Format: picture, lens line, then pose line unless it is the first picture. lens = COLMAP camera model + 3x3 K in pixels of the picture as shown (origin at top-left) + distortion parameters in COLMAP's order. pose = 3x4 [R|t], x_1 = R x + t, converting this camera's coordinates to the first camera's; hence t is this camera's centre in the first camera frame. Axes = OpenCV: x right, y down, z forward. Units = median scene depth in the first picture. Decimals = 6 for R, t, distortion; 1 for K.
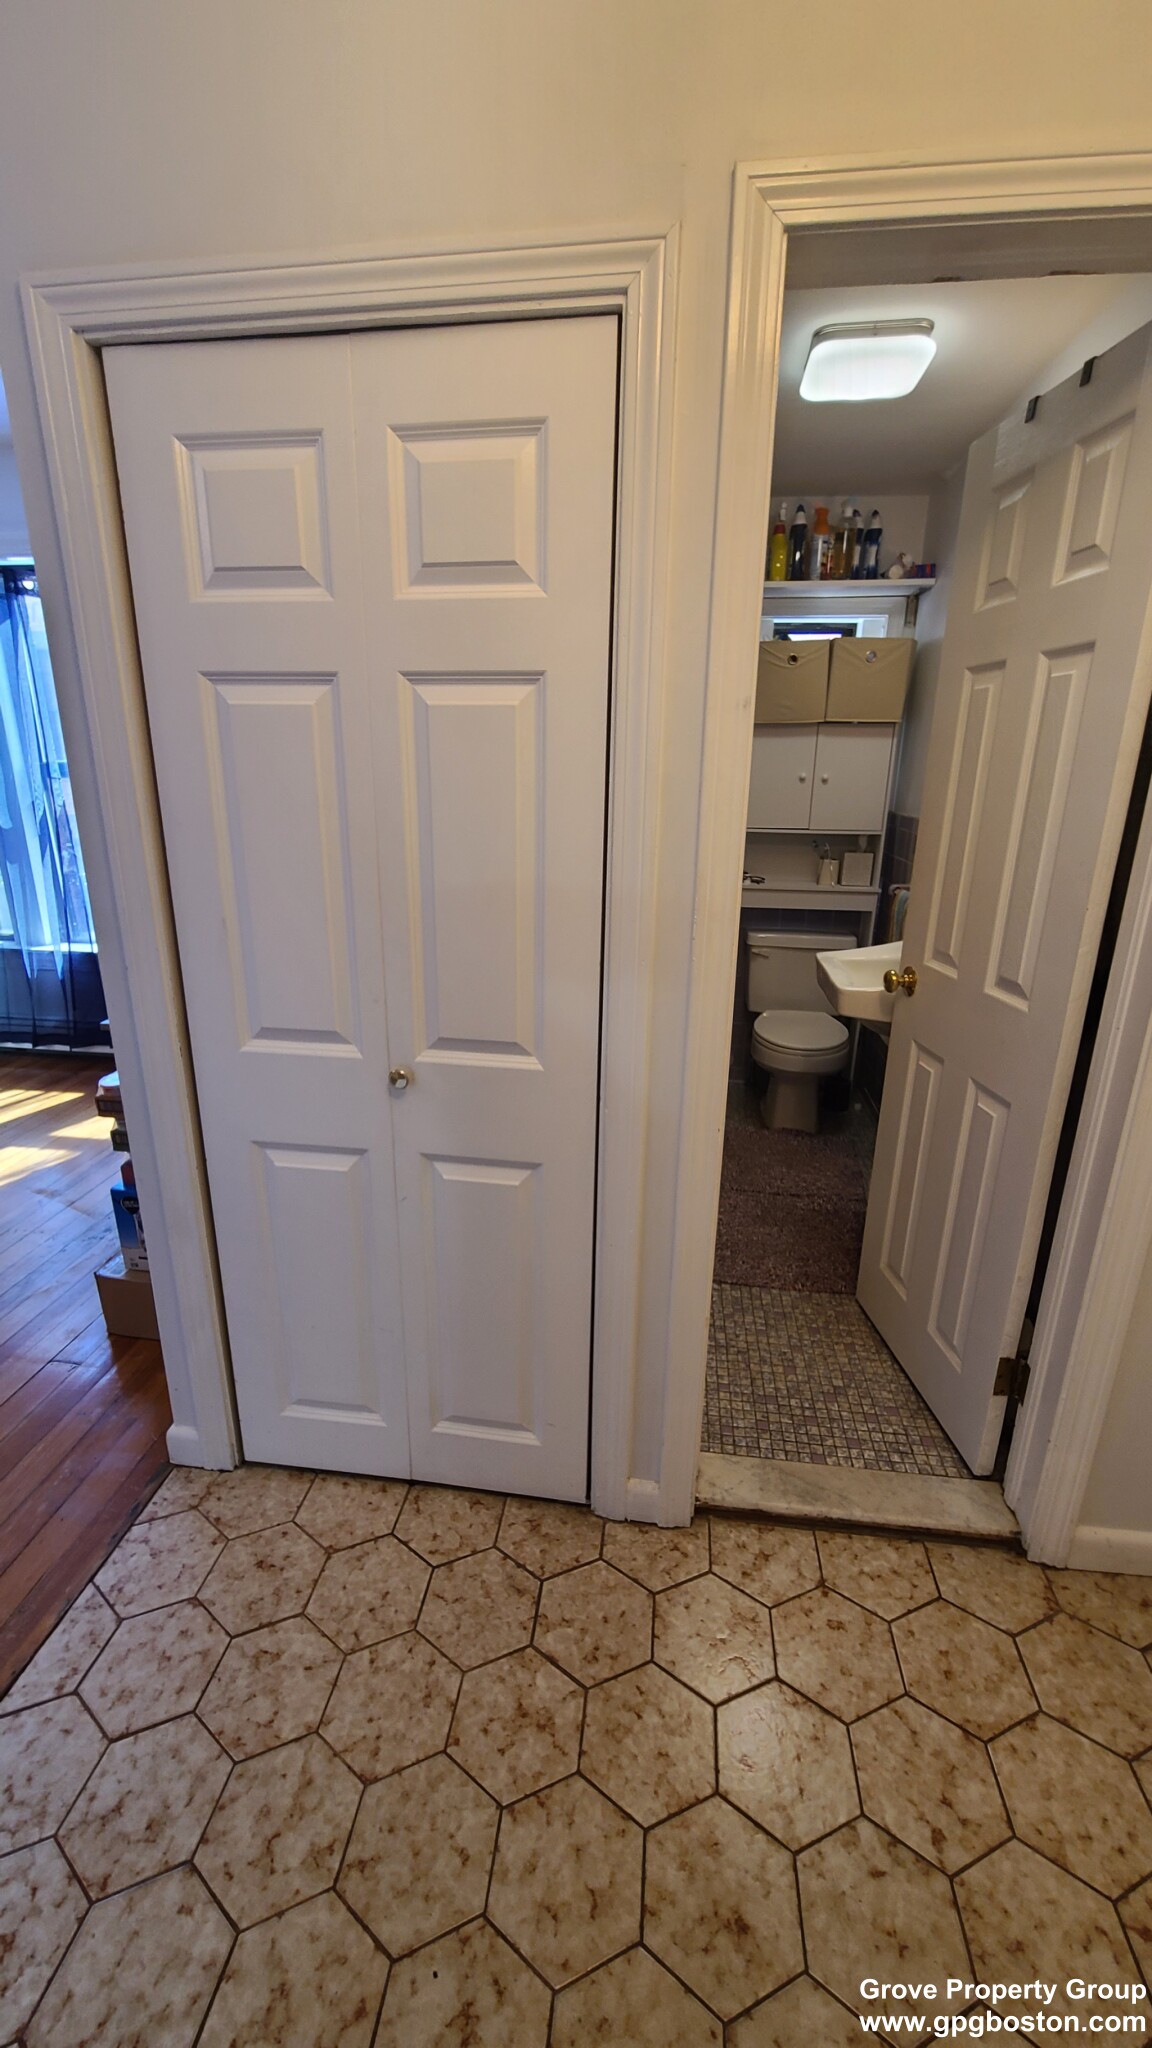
lens RADIAL K [[824.6, 0, 563.1], [0, 824.6, 1031.3], [0, 0, 1]] dist [-0.003997, -0.000550]
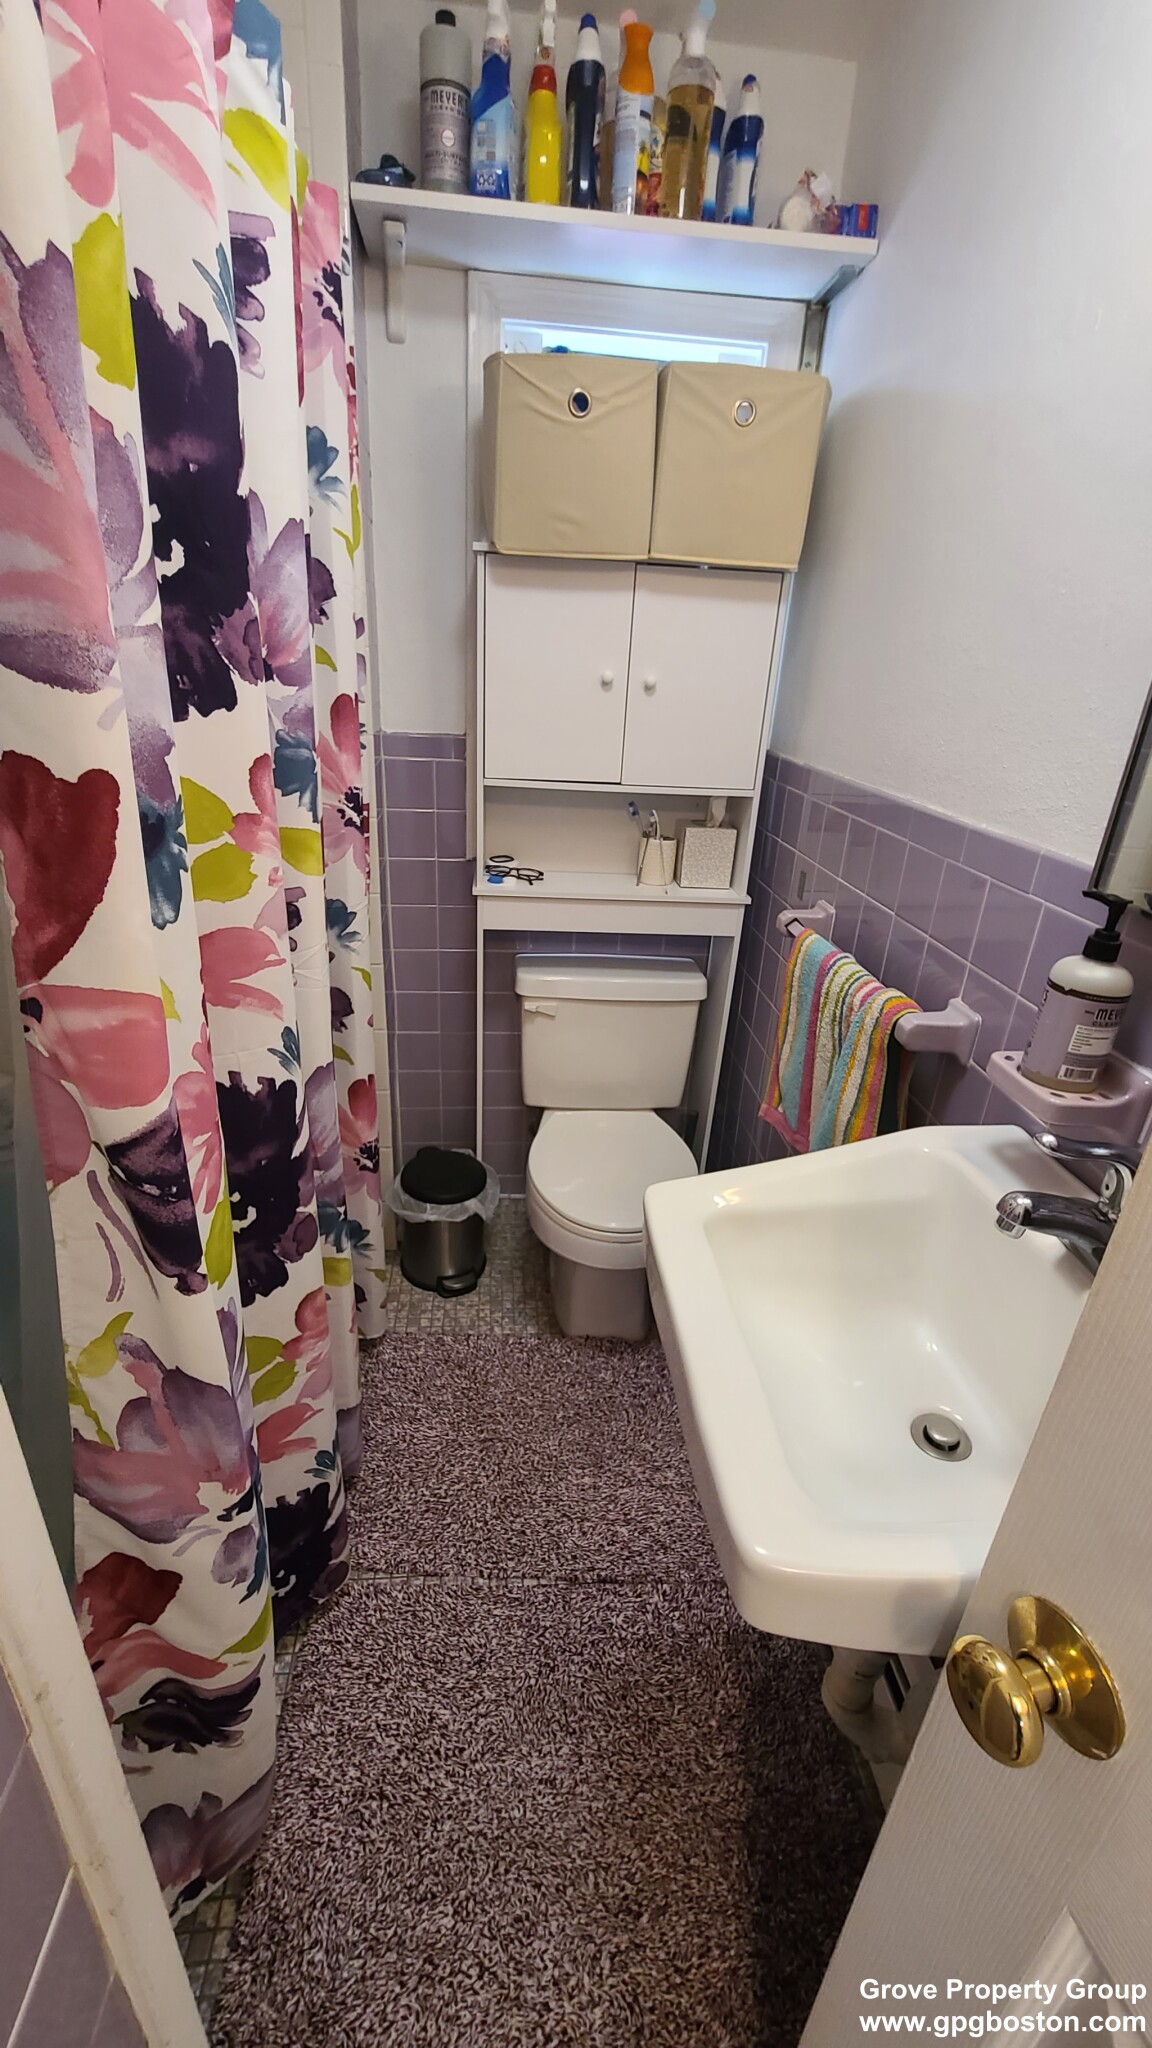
lens RADIAL K [[824.6, 0, 563.1], [0, 824.6, 1031.3], [0, 0, 1]] dist [-0.003997, -0.000550]
pose [[0.976775, -0.052081, 0.207843, 0.160188], [0.026589, 0.991974, 0.123611, -0.170132], [-0.212613, -0.115214, 0.970320, 0.531014]]
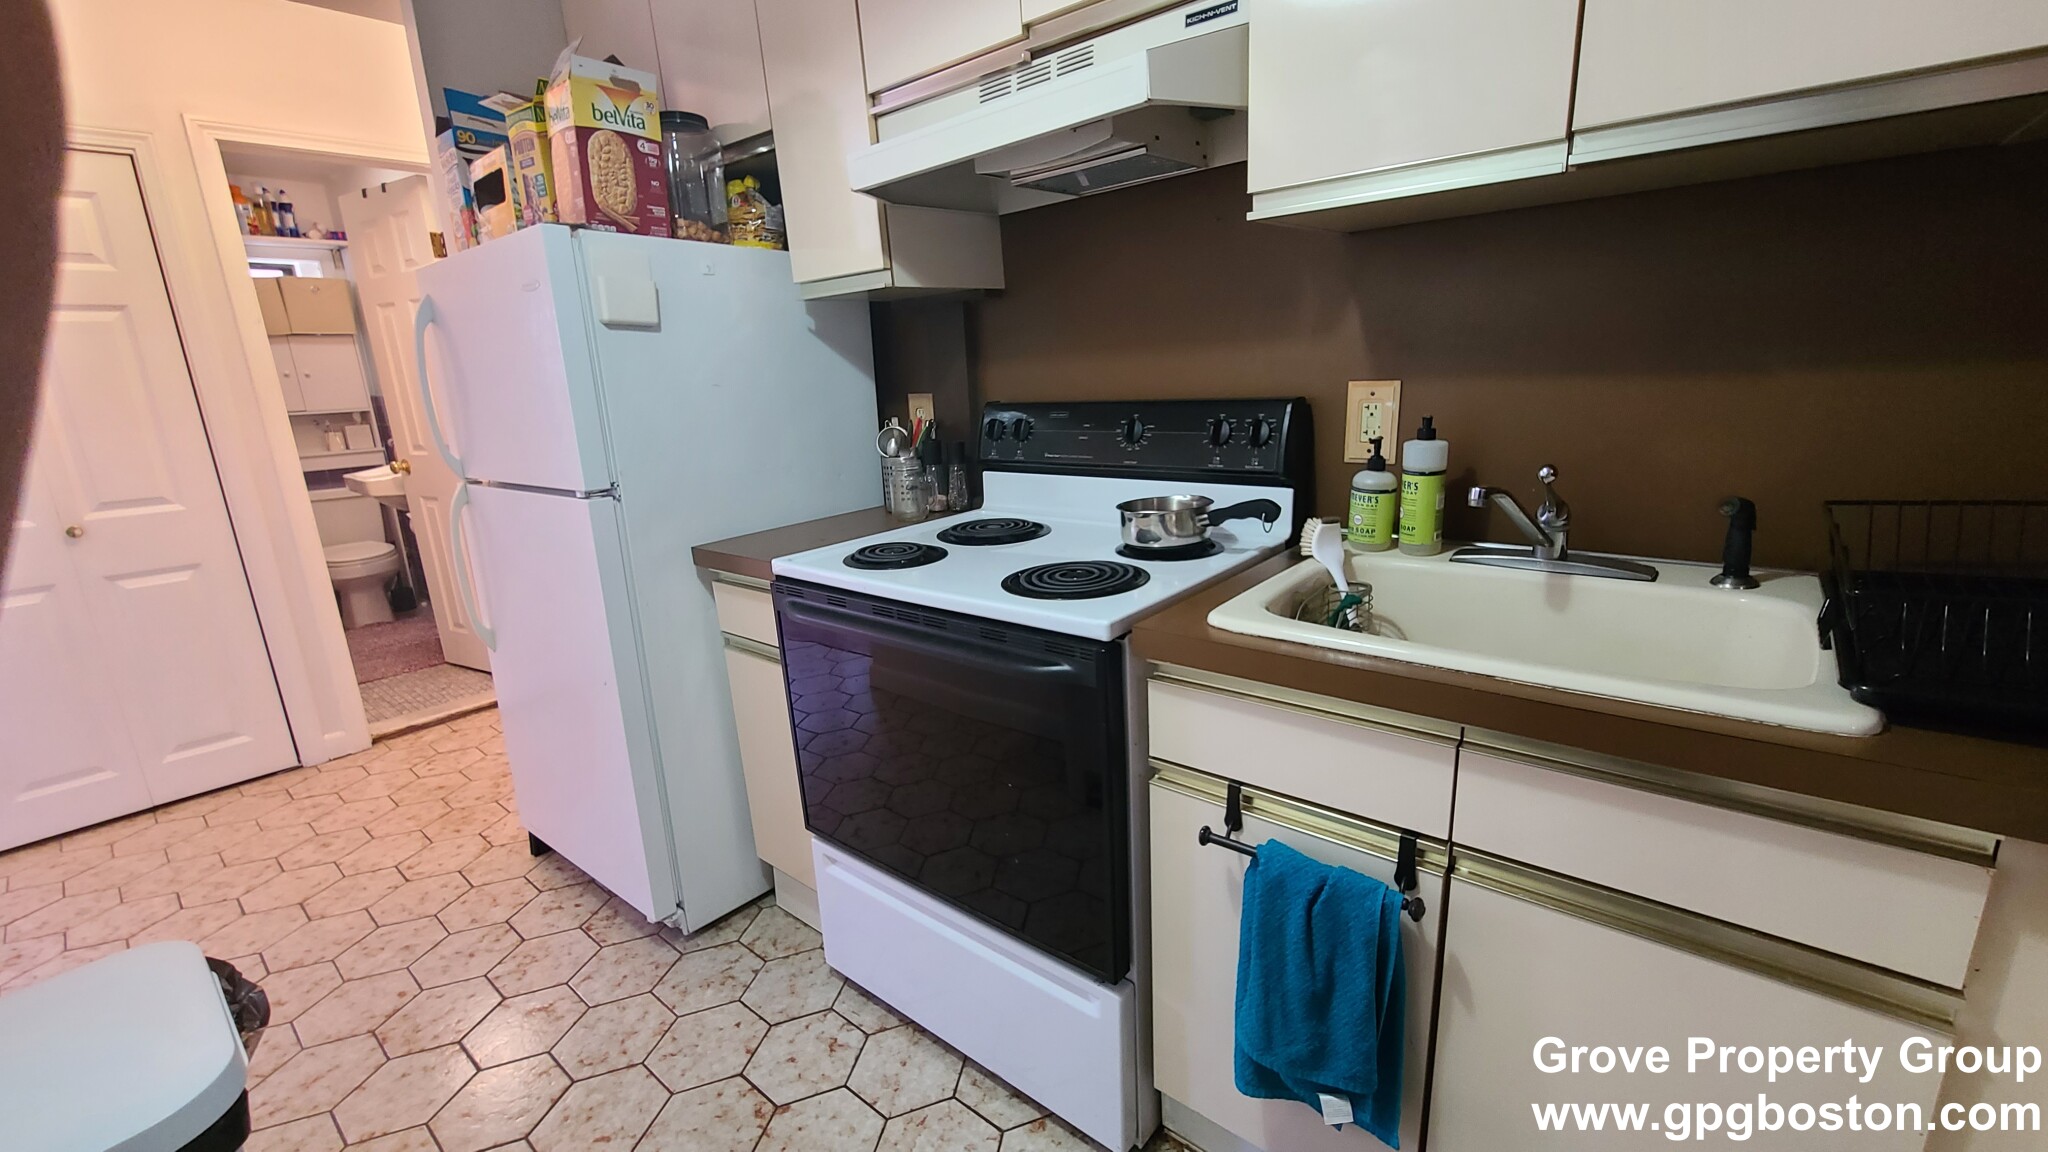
lens RADIAL K [[824.6, 0, 1024.0], [0, 824.6, 576.0], [0, 0, 1]] dist [-0.003997, -0.000550]
pose [[0.530408, -0.242029, 0.812459, -0.261328], [0.305562, 0.948540, 0.083083, 0.284528], [-0.790759, 0.204189, 0.577068, -0.719385]]
